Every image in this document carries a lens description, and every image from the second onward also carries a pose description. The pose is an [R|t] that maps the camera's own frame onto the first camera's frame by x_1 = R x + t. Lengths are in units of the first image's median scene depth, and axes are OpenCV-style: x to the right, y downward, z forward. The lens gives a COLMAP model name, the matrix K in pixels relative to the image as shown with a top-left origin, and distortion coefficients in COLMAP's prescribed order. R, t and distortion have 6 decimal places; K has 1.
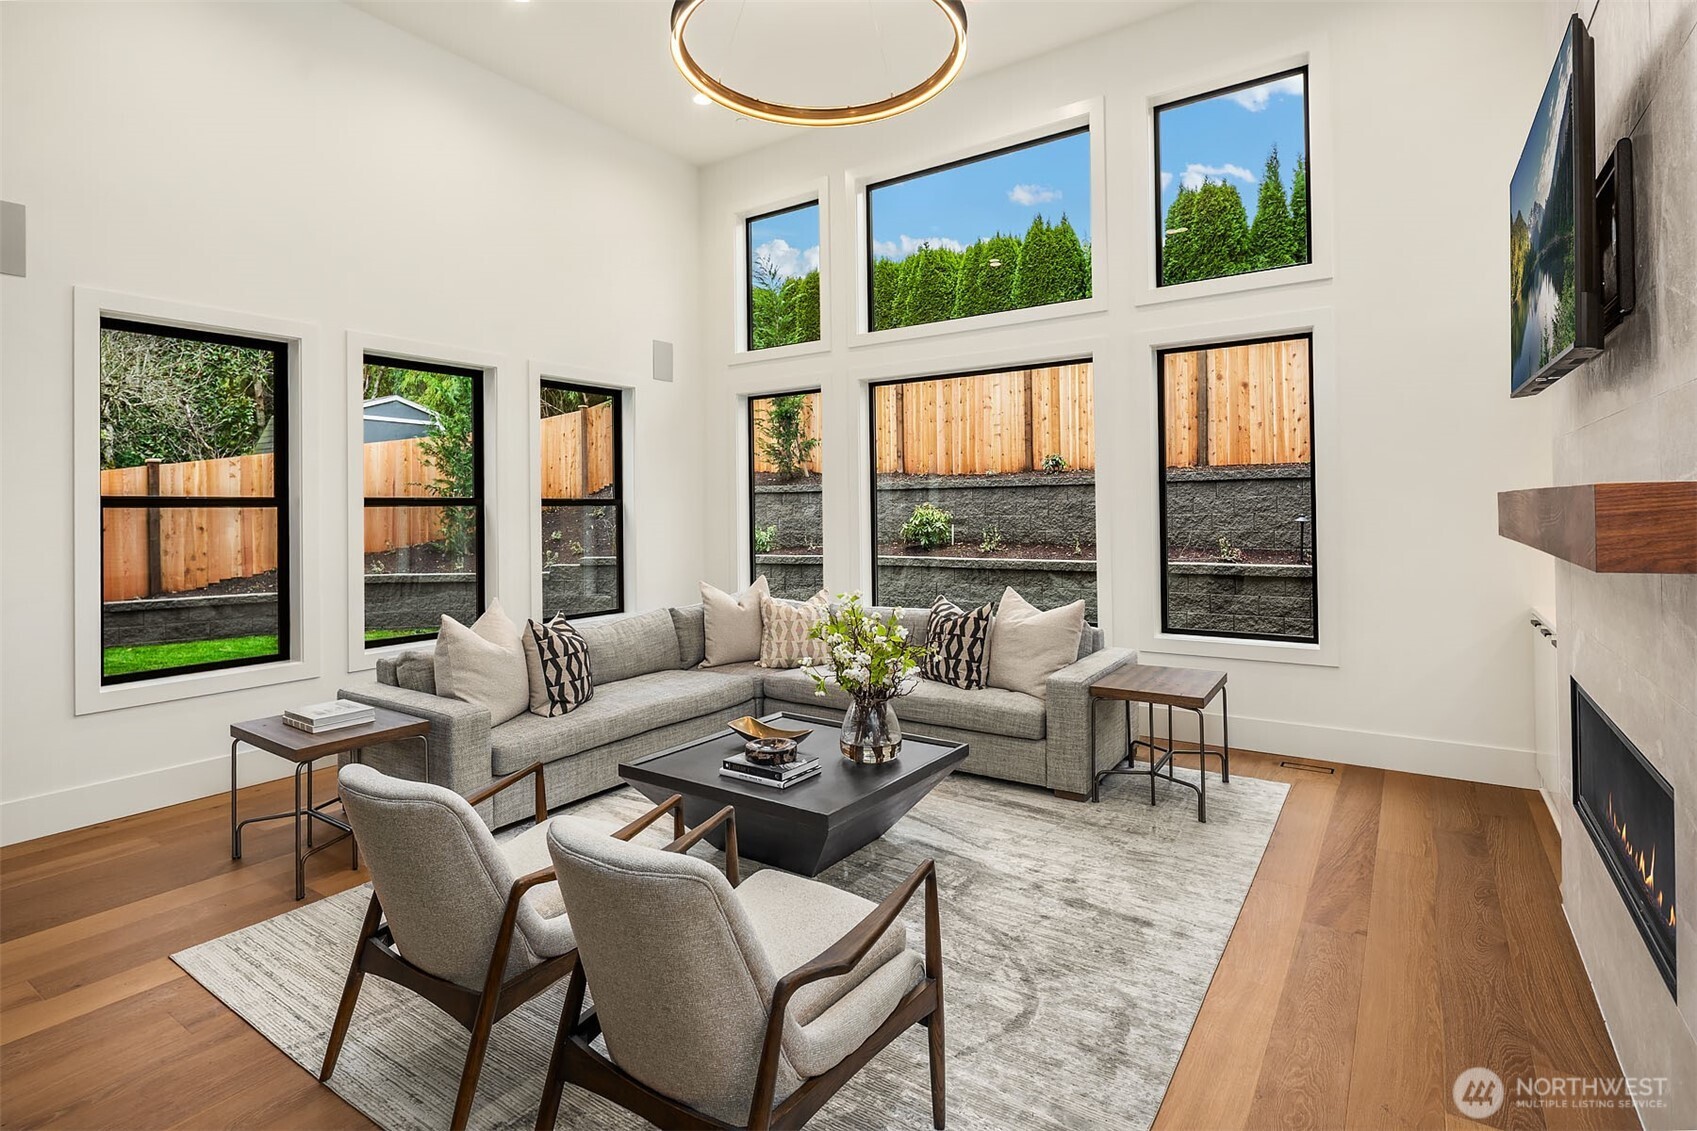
lens RADIAL K [[826.2, 0, 822.4], [0, 826.2, 496.0], [0, 0, 1]] dist [-0.000118, -0.001745]
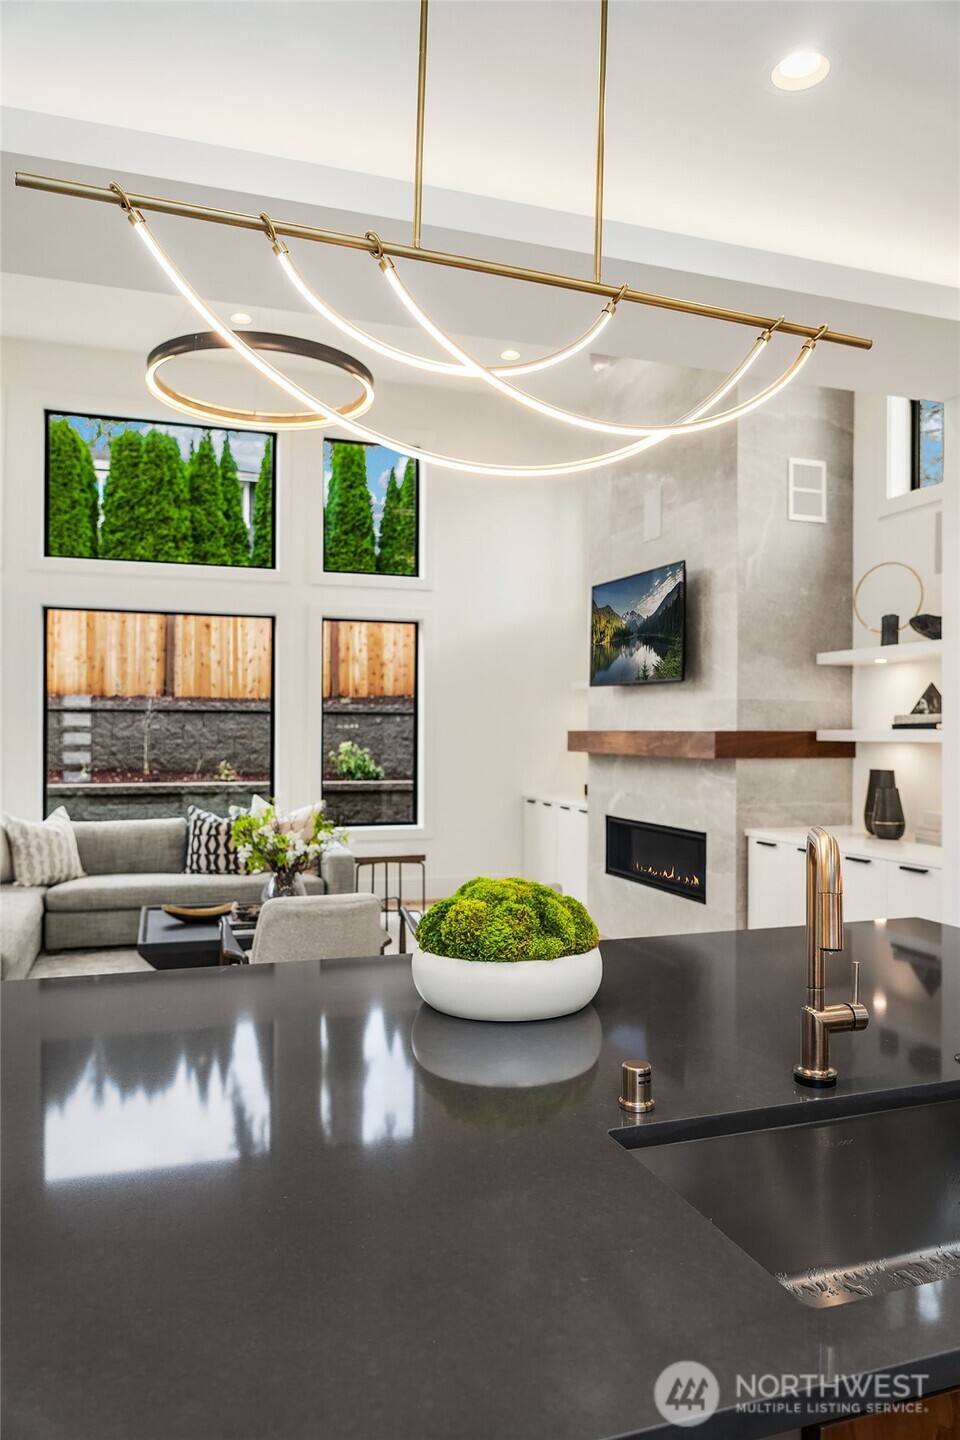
lens RADIAL K [[1005.2, 0, 478.7], [0, 1005.2, 725.3], [0, 0, 1]] dist [0.006908, 0.000585]
pose [[0.566622, 0.017369, 0.823795, -0.767637], [-0.017335, 0.999808, -0.009156, 0.011520], [-0.823796, -0.009092, 0.566814, -0.150319]]
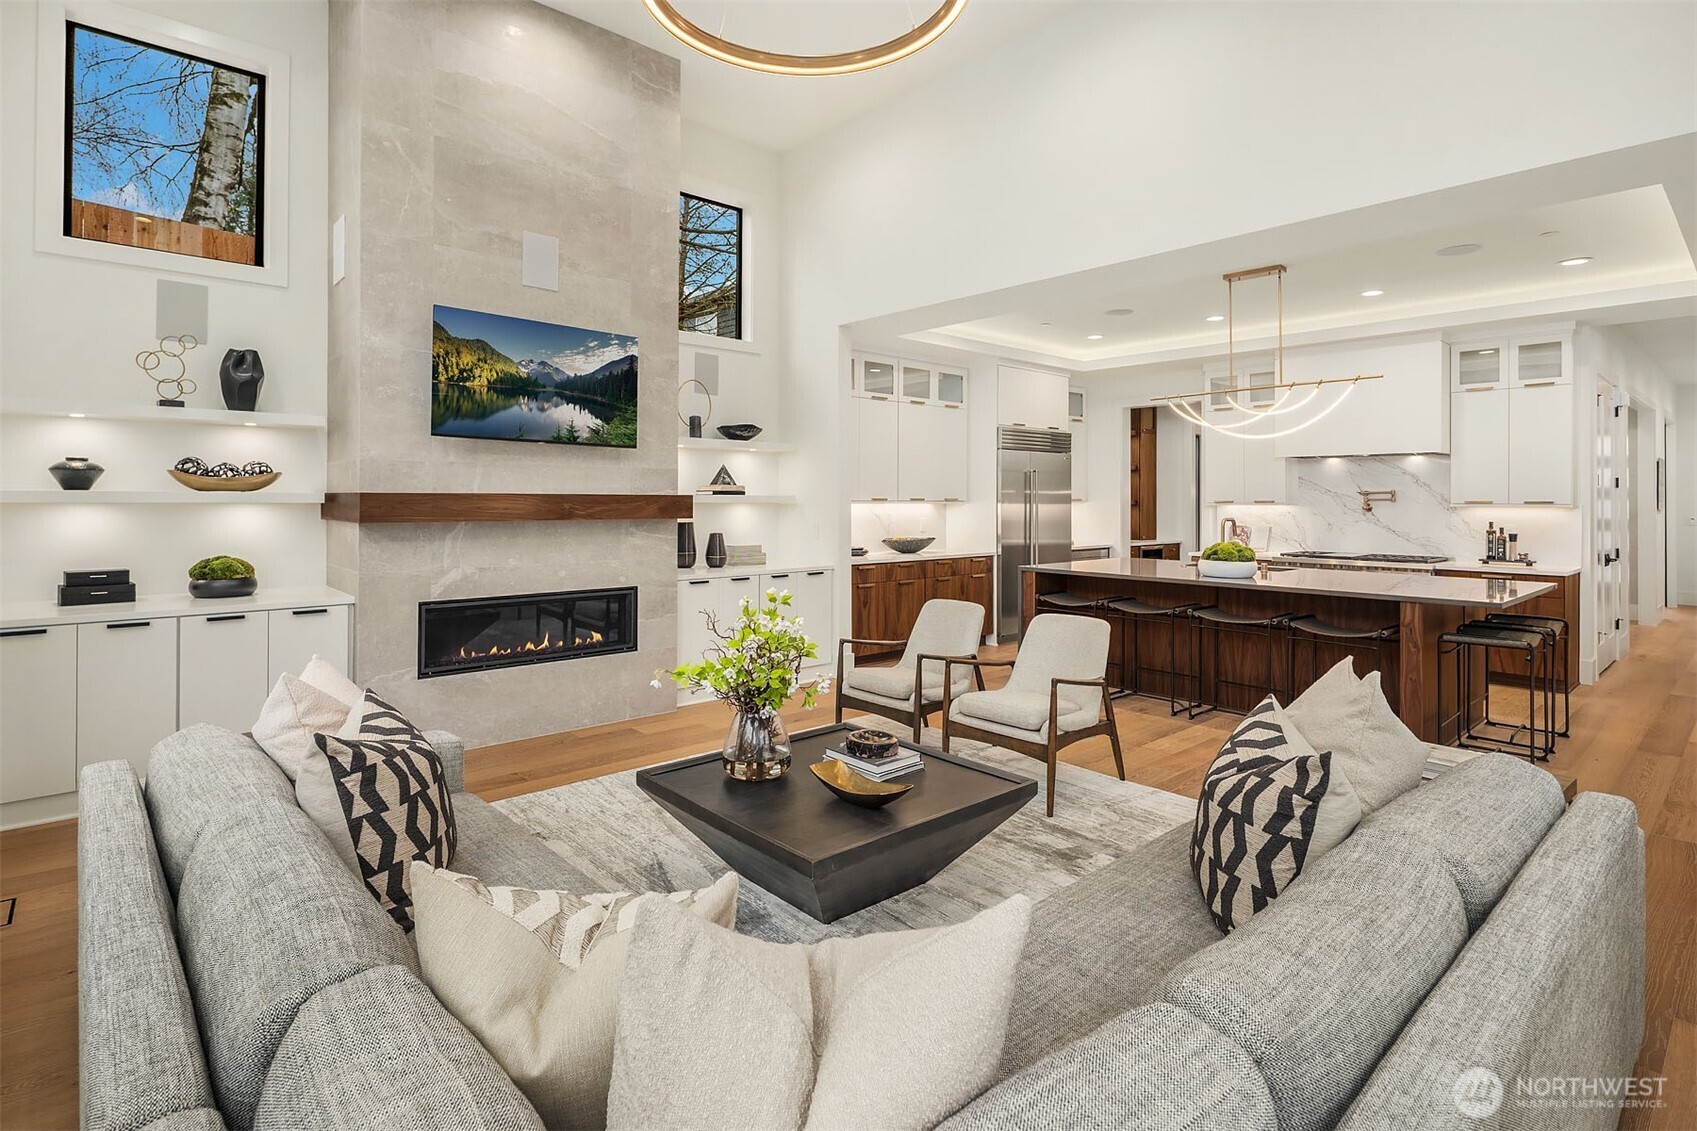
lens RADIAL K [[826.2, 0, 814.9], [0, 826.2, 492.2], [0, 0, 1]] dist [-0.000118, -0.001745]
pose [[-0.975530, 0.003184, 0.219842, -0.128368], [-0.000224, 0.999880, -0.015477, 0.016154], [-0.219865, -0.015148, -0.975413, 1.252065]]
